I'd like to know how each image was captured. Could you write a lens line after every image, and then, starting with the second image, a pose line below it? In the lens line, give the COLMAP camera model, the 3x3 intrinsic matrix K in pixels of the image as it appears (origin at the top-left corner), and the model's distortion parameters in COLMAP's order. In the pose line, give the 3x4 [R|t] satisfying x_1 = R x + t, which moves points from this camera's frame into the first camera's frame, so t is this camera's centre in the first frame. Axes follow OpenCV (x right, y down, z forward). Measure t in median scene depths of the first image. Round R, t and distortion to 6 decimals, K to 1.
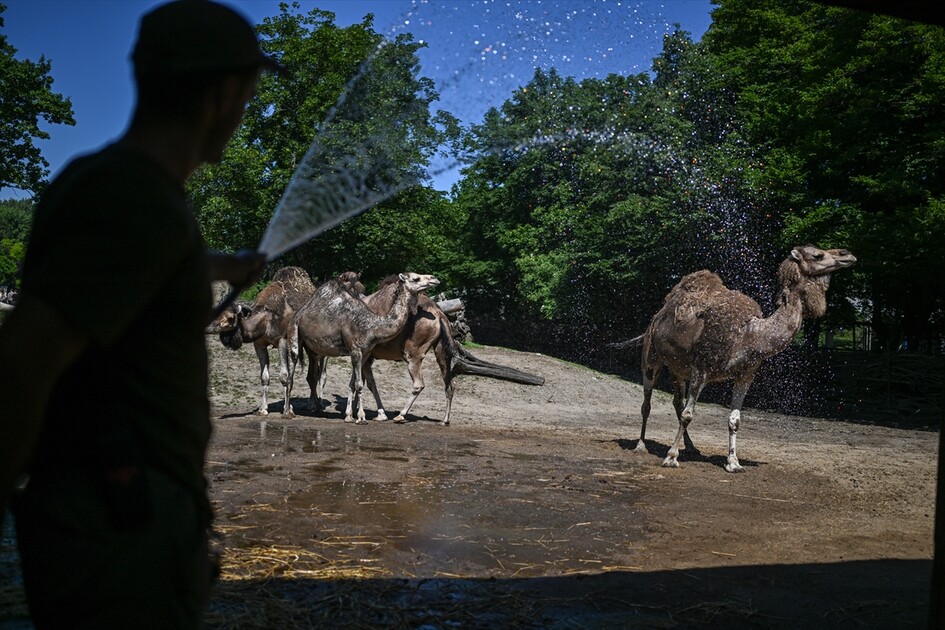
lens RADIAL K [[894.2, 0, 466.6], [0, 894.2, 311.2], [0, 0, 1]] dist [-0.002268, 0.009625]
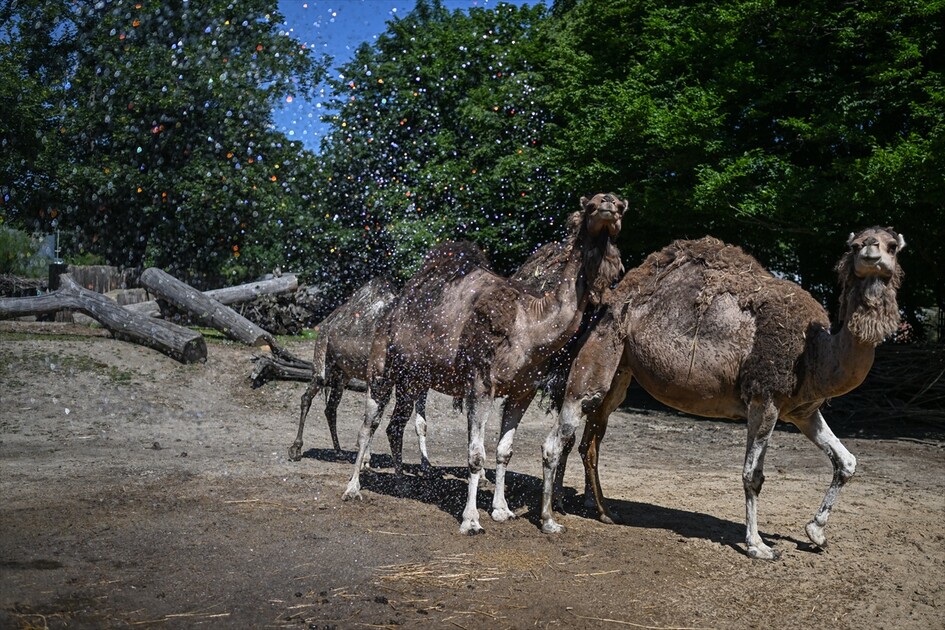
lens RADIAL K [[1002.0, 0, 528.6], [0, 1002.0, 319.6], [0, 0, 1]] dist [-0.005355, 0.000000]
pose [[0.986005, -0.011492, 0.166317, 0.060319], [0.006116, 0.999443, 0.032801, -0.004255], [-0.166601, -0.031325, 0.985527, 0.152741]]
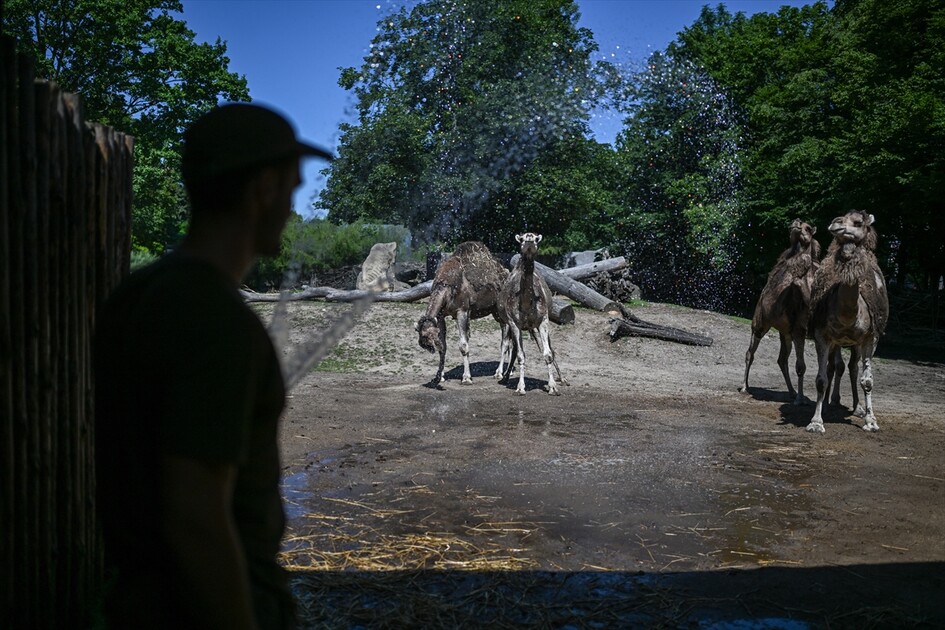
lens RADIAL K [[894.2, 0, 466.6], [0, 894.2, 314.2], [0, 0, 1]] dist [-0.002268, 0.009625]
pose [[0.981609, -0.026436, -0.189065, 0.008866], [0.037178, 0.997876, 0.053496, -0.012427], [0.187249, -0.059541, 0.980506, 0.001797]]
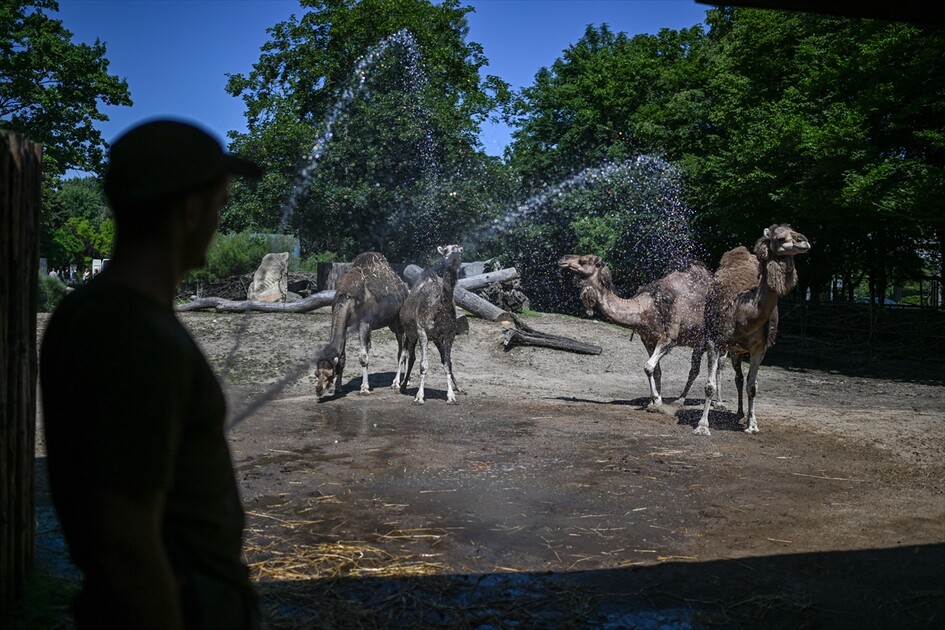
lens RADIAL K [[894.2, 0, 466.4], [0, 894.2, 314.6], [0, 0, 1]] dist [-0.002268, 0.009625]
pose [[0.997376, -0.030884, -0.065483, 0.002553], [0.033984, 0.998328, 0.046768, -0.013043], [0.063930, -0.048871, 0.996757, -0.005656]]
